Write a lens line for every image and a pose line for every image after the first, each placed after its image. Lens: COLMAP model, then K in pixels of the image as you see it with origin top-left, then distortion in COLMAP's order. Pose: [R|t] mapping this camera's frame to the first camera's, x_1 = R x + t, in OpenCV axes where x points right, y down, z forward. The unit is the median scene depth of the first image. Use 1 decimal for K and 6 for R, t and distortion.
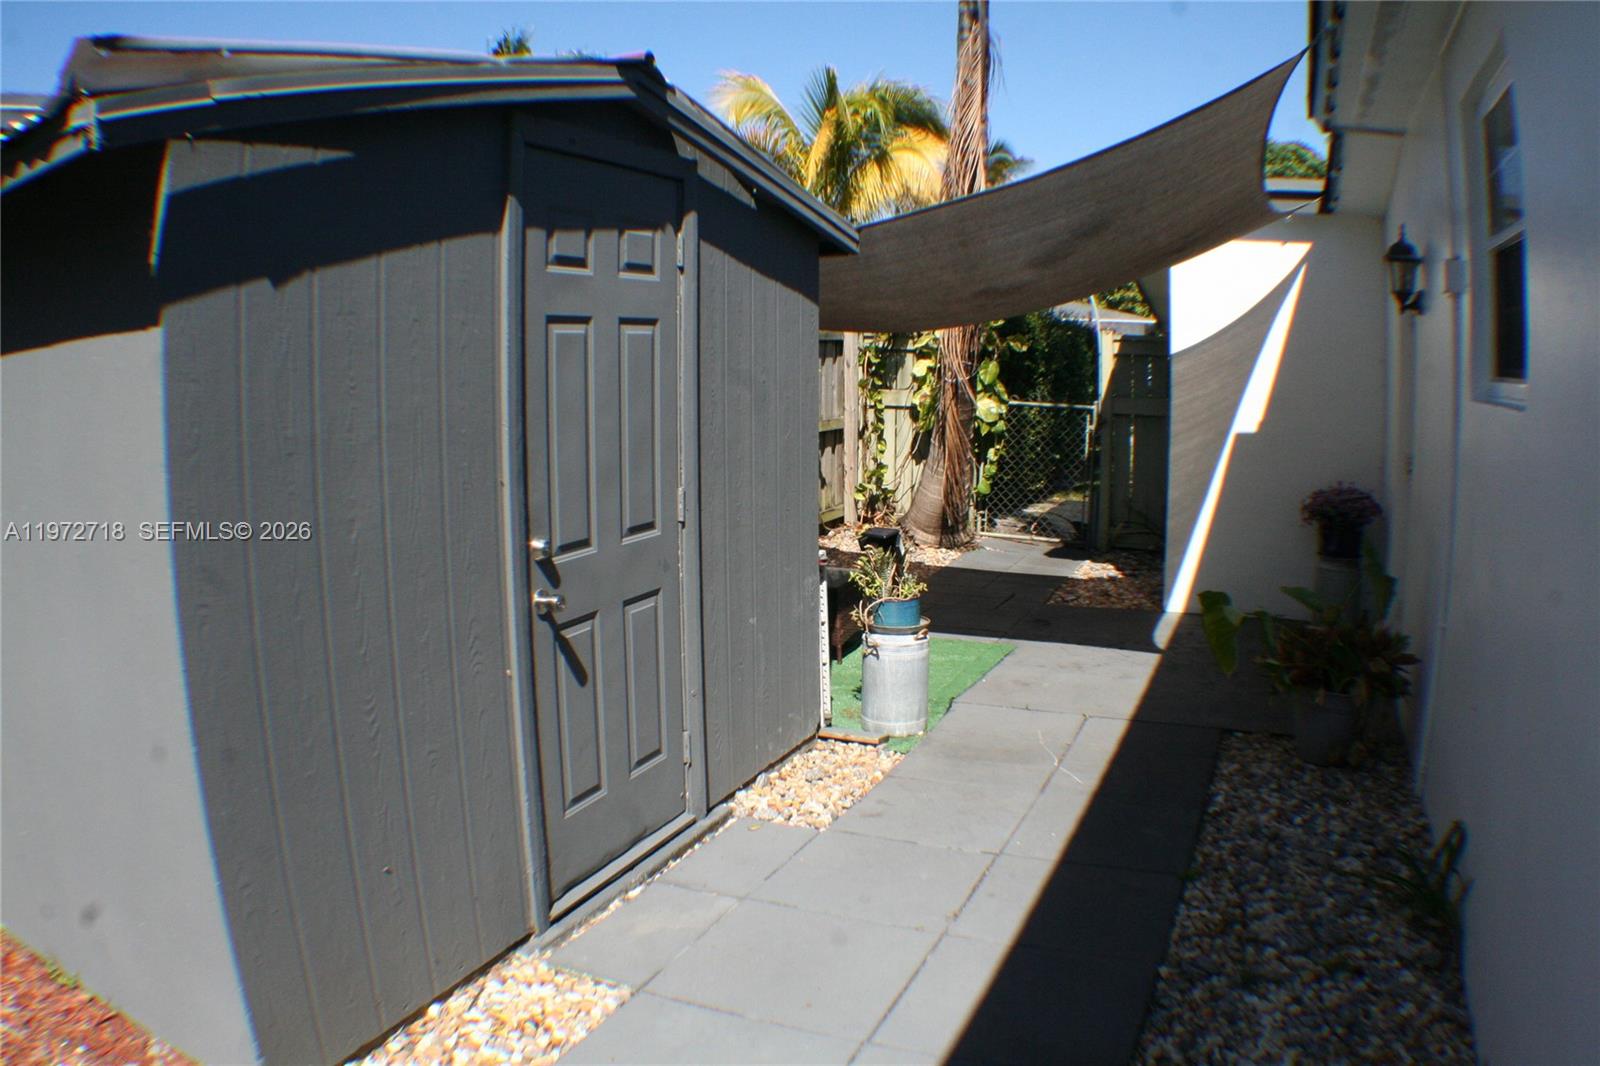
lens RADIAL K [[1186.4, 0, 799.7], [0, 1186.4, 559.4], [0, 0, 1]] dist [-0.342407, 0.108770]
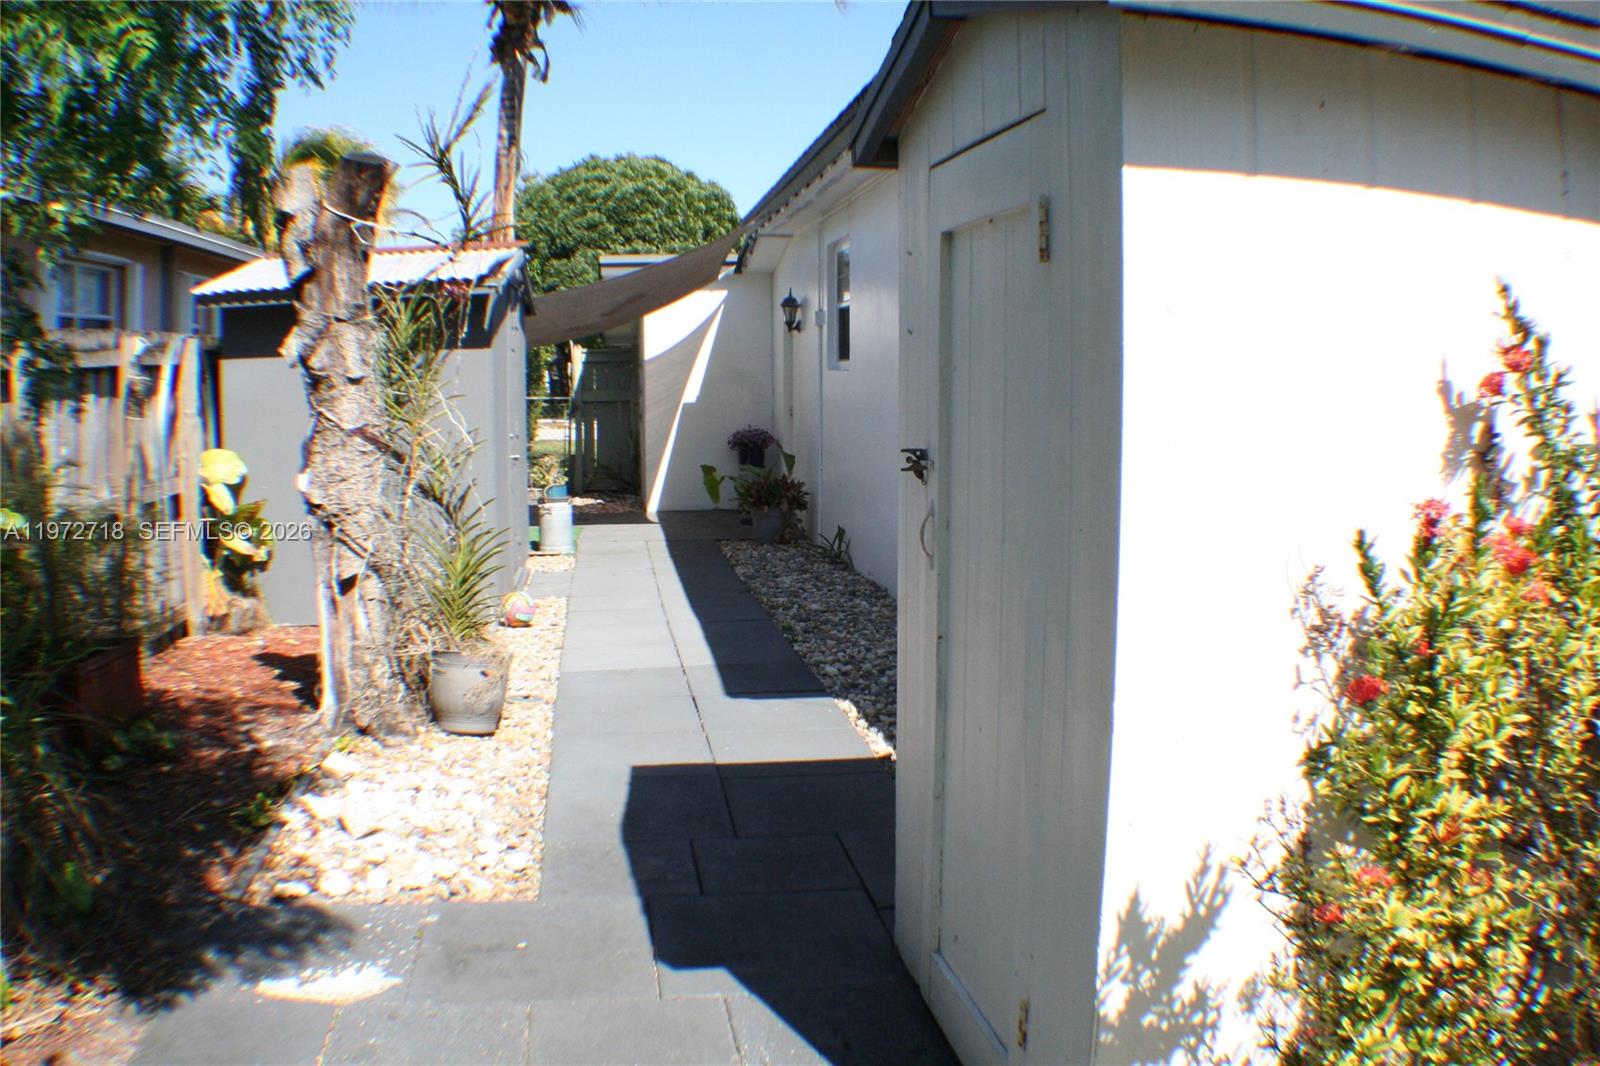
lens RADIAL K [[1309.6, 0, 806.9], [0, 1309.6, 545.4], [0, 0, 1]] dist [-0.380380, 0.161238]
pose [[0.846460, -0.071111, 0.527682, -0.569364], [0.090229, 0.995865, -0.010533, 0.156285], [-0.524752, 0.056528, 0.849376, -0.853667]]
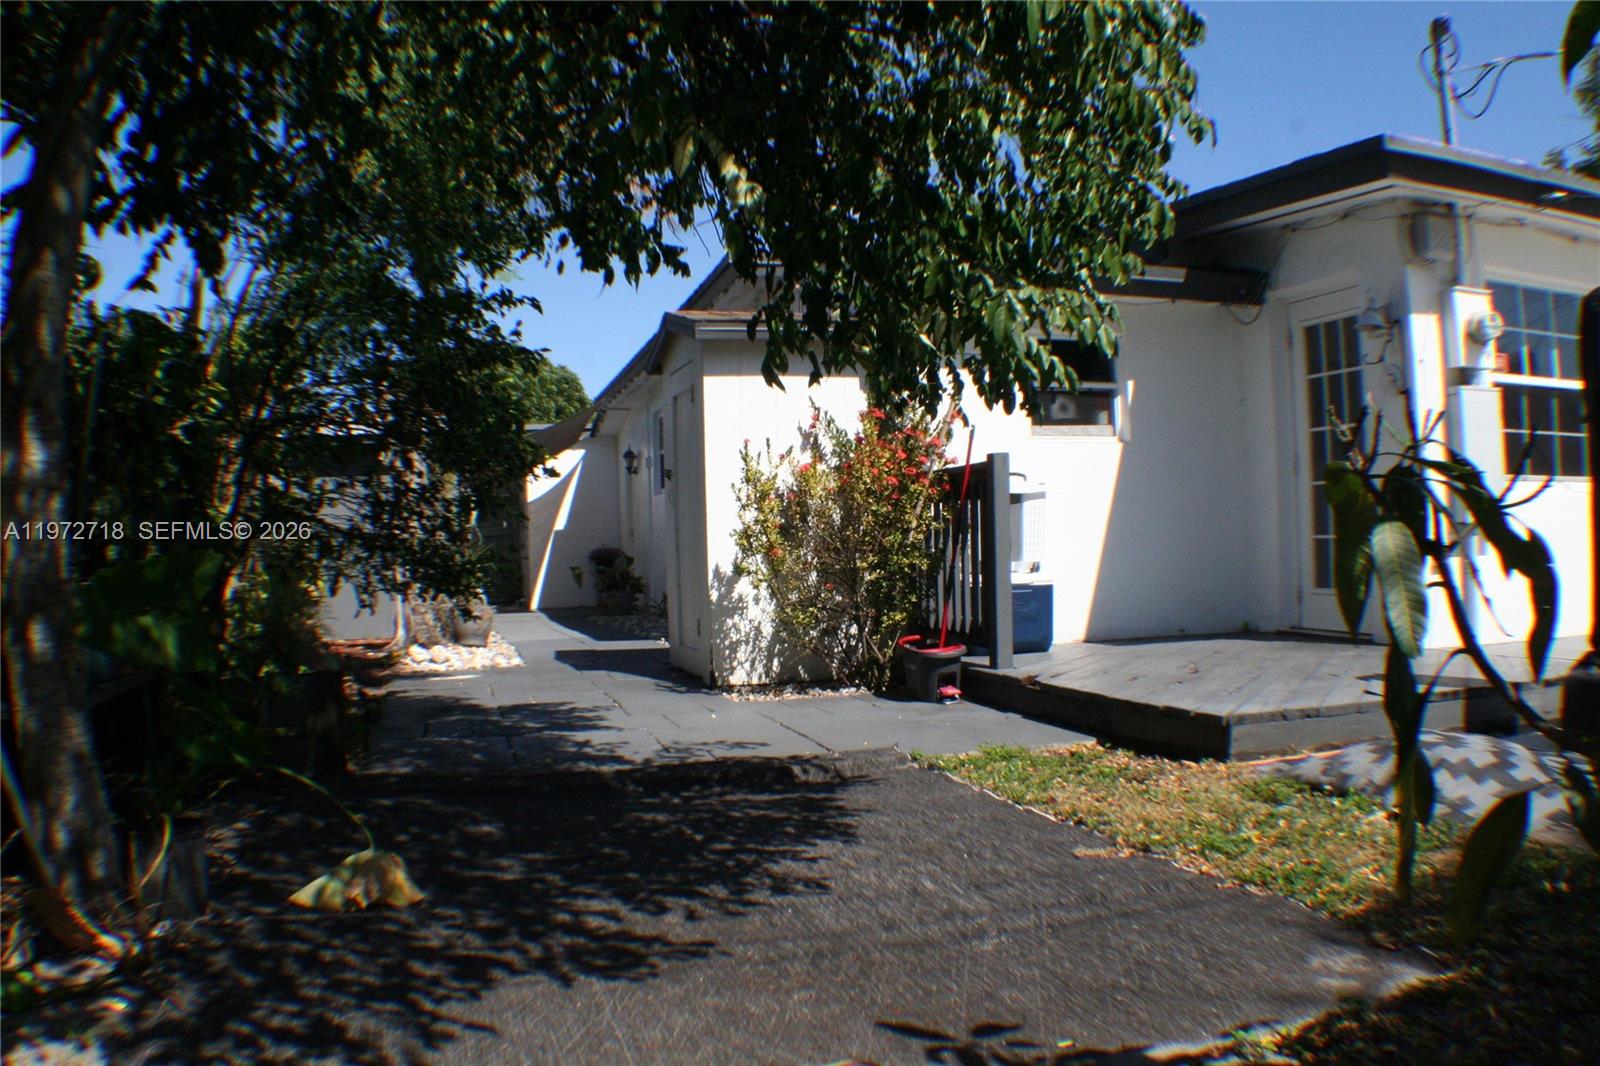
lens RADIAL K [[1309.6, 0, 806.9], [0, 1309.6, 545.4], [0, 0, 1]] dist [-0.380380, 0.161238]
pose [[0.777092, -0.014492, 0.629220, -1.028833], [0.126774, 0.982848, -0.133931, 0.394551], [-0.616487, 0.183845, 0.765601, -1.591058]]
